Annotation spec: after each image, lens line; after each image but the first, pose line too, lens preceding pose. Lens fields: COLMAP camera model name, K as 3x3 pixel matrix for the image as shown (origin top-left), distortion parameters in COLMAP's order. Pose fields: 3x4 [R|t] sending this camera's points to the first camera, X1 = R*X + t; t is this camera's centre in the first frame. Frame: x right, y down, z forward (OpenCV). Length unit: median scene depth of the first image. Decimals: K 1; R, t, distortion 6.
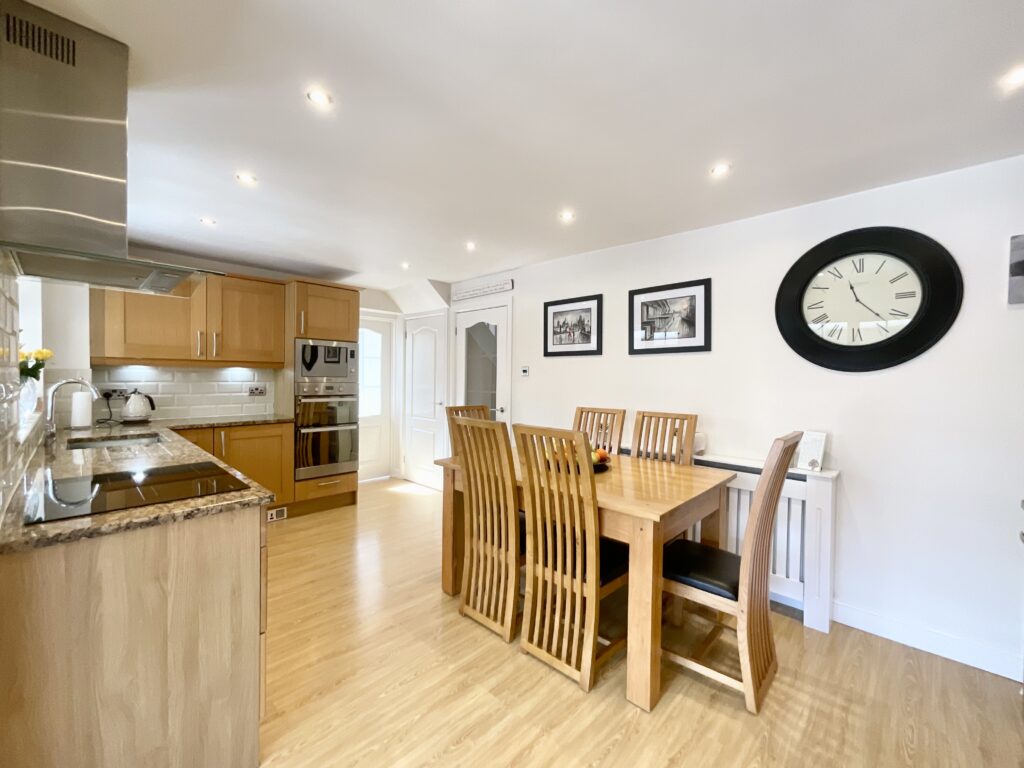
lens RADIAL K [[417.9, 0, 513.4], [0, 417.9, 380.8], [0, 0, 1]] dist [-0.003205, 0.000711]
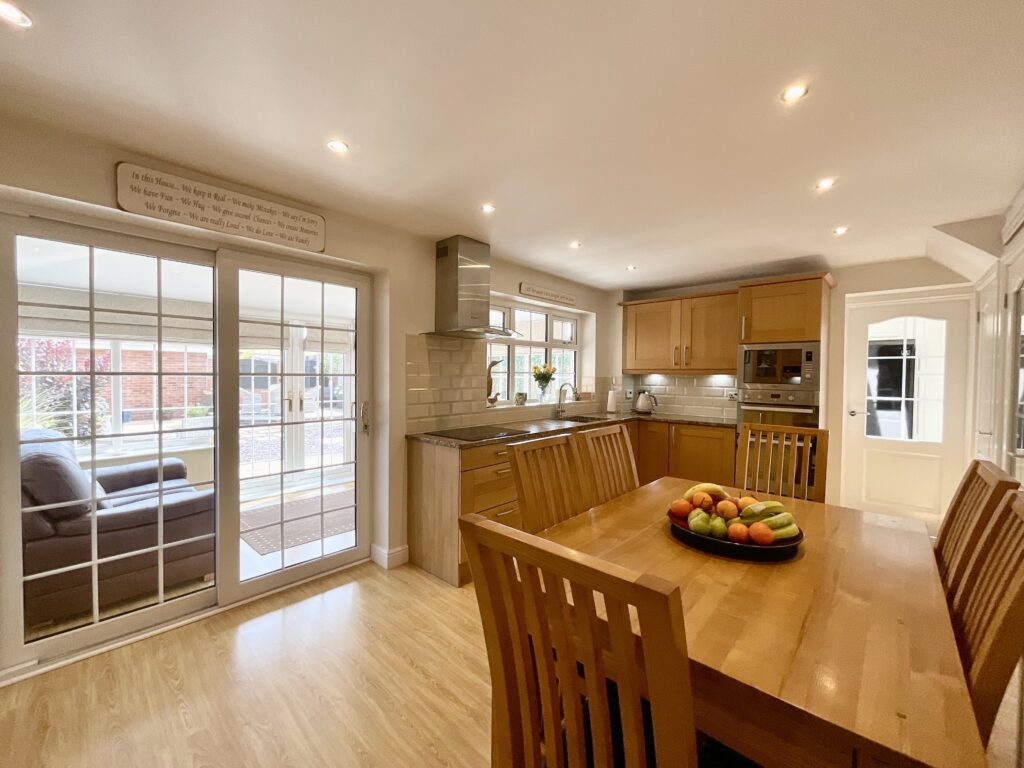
lens RADIAL K [[417.9, 0, 511.9], [0, 417.9, 384.3], [0, 0, 1]] dist [-0.003205, 0.000711]
pose [[0.013890, 0.007654, -0.999874, 0.465149], [-0.021584, 0.999740, 0.007353, -0.002225], [0.999671, 0.021479, 0.014051, 0.438907]]
